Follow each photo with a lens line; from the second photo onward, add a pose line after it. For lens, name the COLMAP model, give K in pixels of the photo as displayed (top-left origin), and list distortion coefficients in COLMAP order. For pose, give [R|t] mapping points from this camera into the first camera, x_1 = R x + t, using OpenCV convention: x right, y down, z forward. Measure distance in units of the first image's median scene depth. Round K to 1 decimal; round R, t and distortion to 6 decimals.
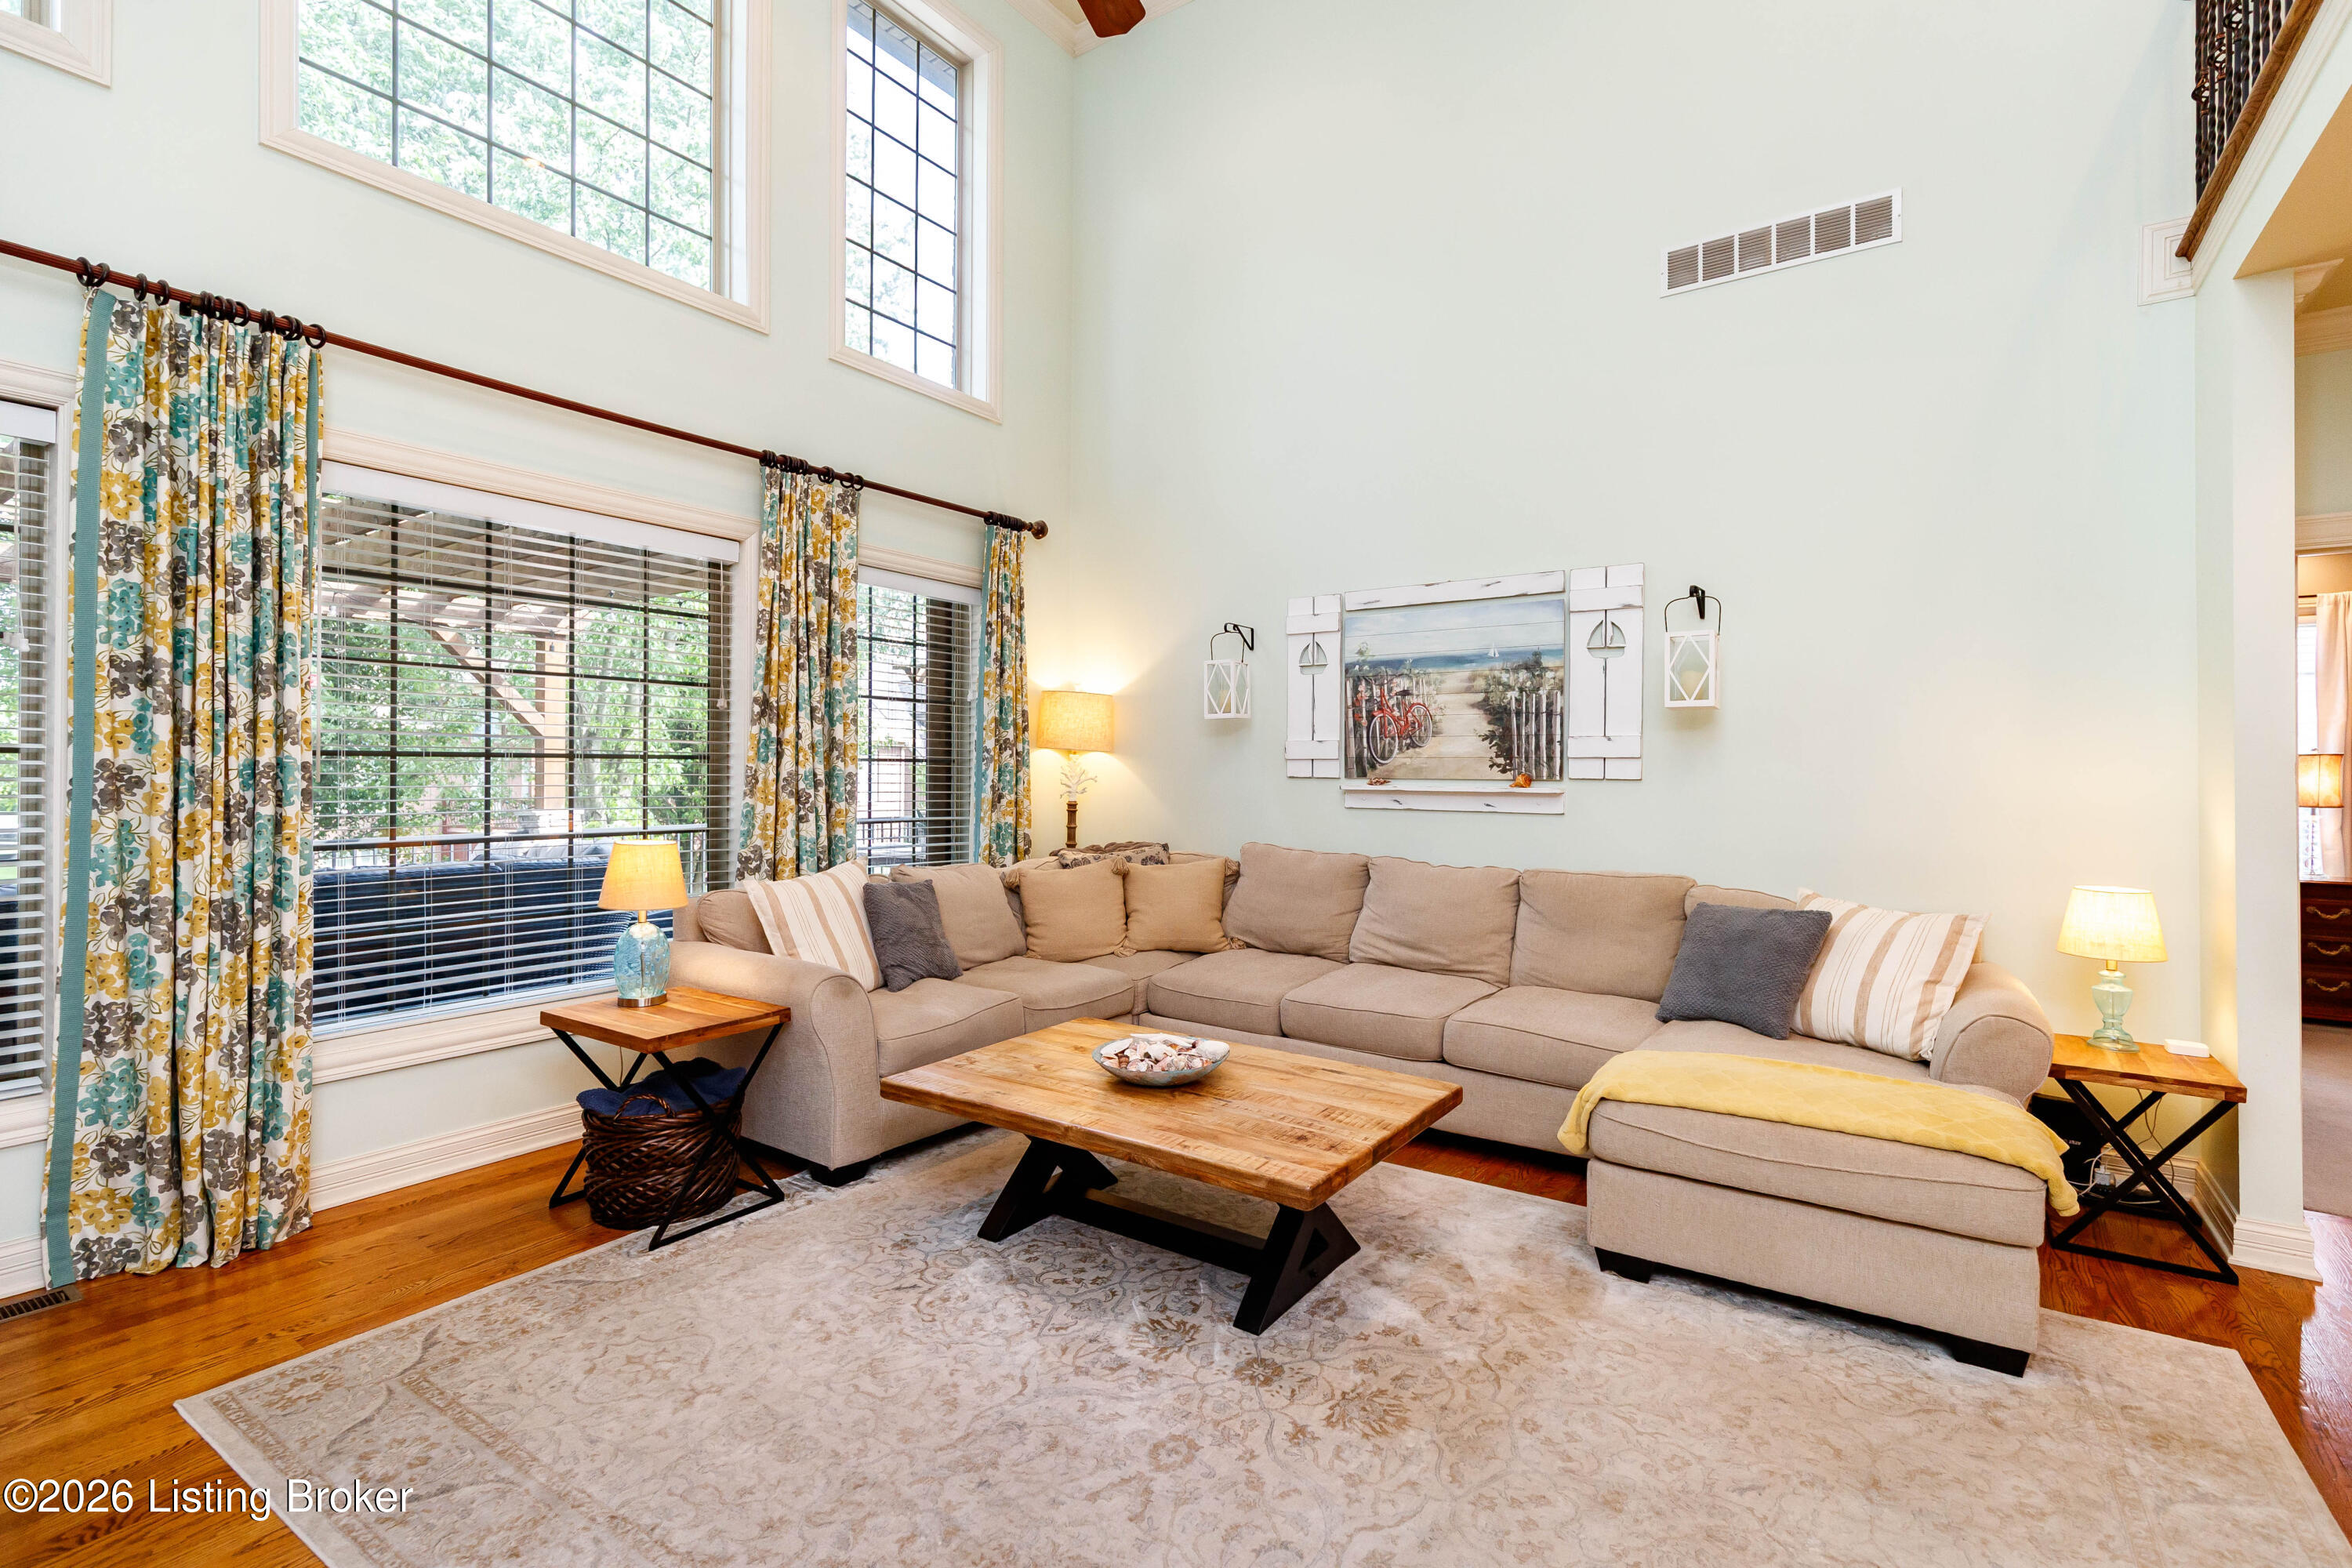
lens RADIAL K [[1096.7, 0, 1183.6], [0, 1096.7, 770.8], [0, 0, 1]] dist [0.008482, -0.002343]
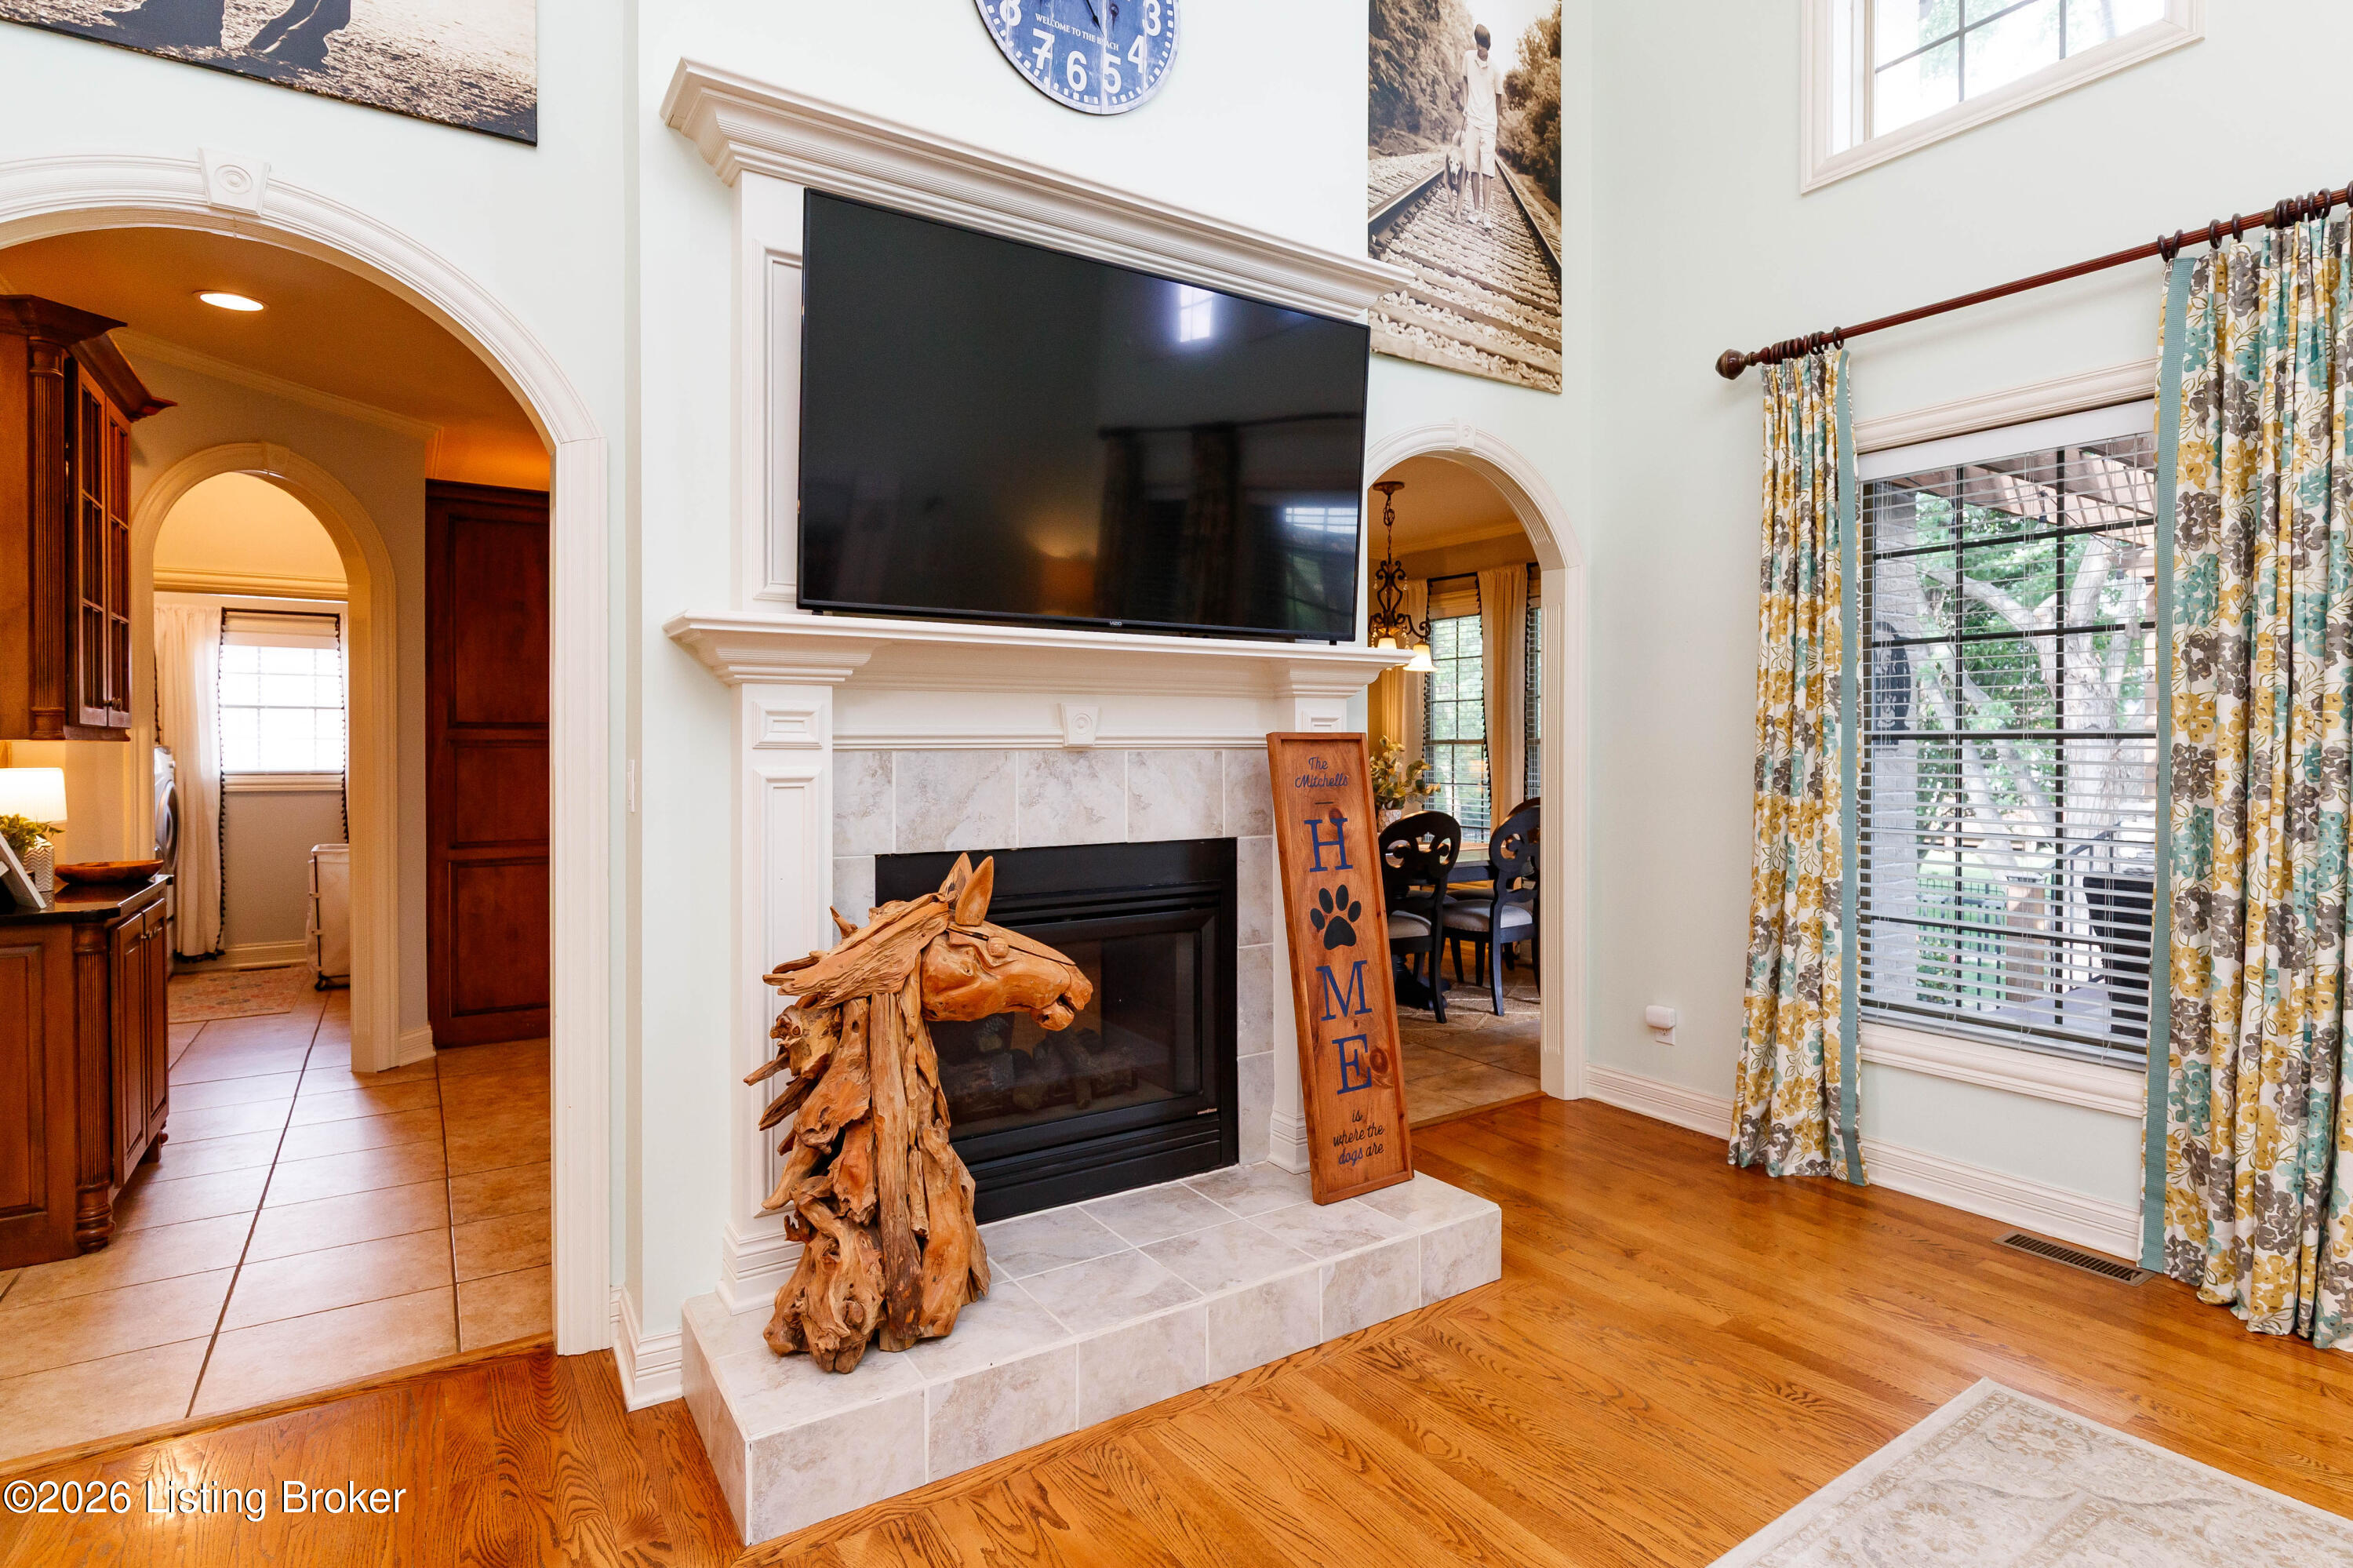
lens RADIAL K [[1185.3, 0, 1227.9], [0, 1185.3, 752.8], [0, 0, 1]] dist [-0.001629, -0.000960]
pose [[-0.366992, 0.000734, -0.930224, 0.273899], [-0.007764, 0.999962, 0.003852, -0.000377], [0.930192, 0.008636, -0.366973, 0.579672]]
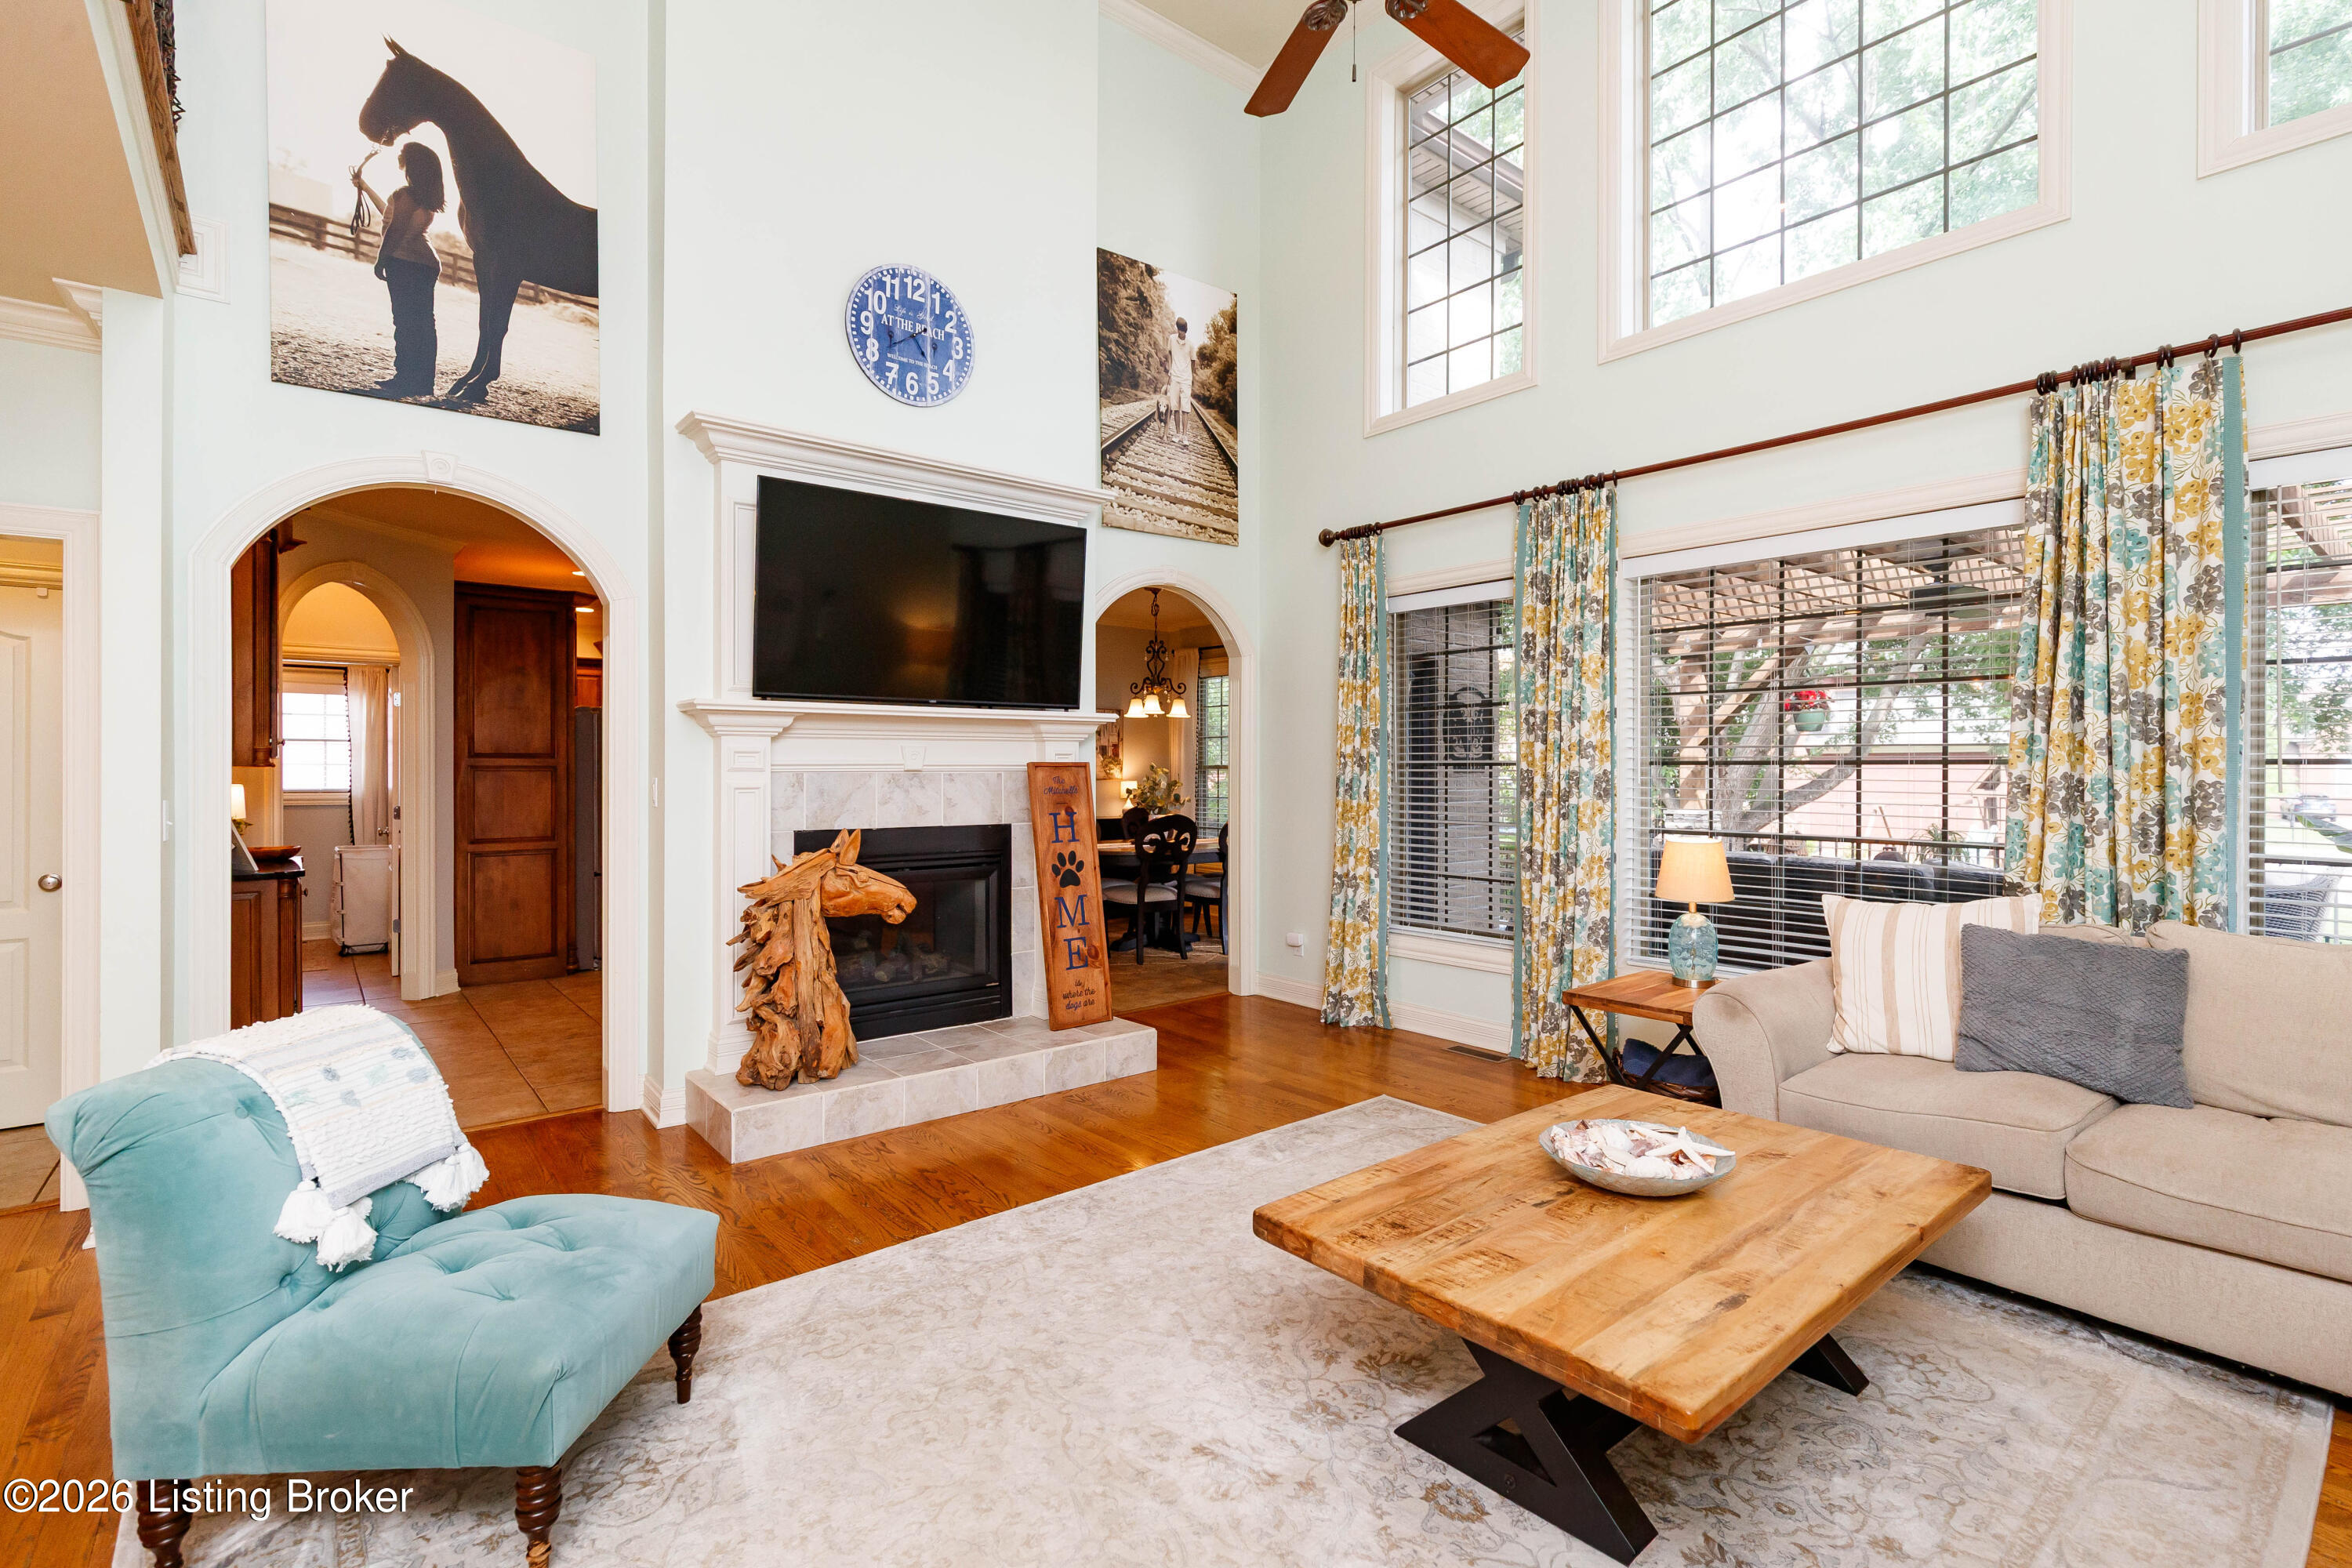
lens RADIAL K [[1096.7, 0, 1213.5], [0, 1096.7, 771.0], [0, 0, 1]] dist [0.008482, -0.002343]
pose [[-0.274577, -0.005138, -0.961551, 0.814266], [-0.007392, 0.999967, -0.003232, 0.002373], [0.961537, 0.006220, -0.274606, 0.959064]]
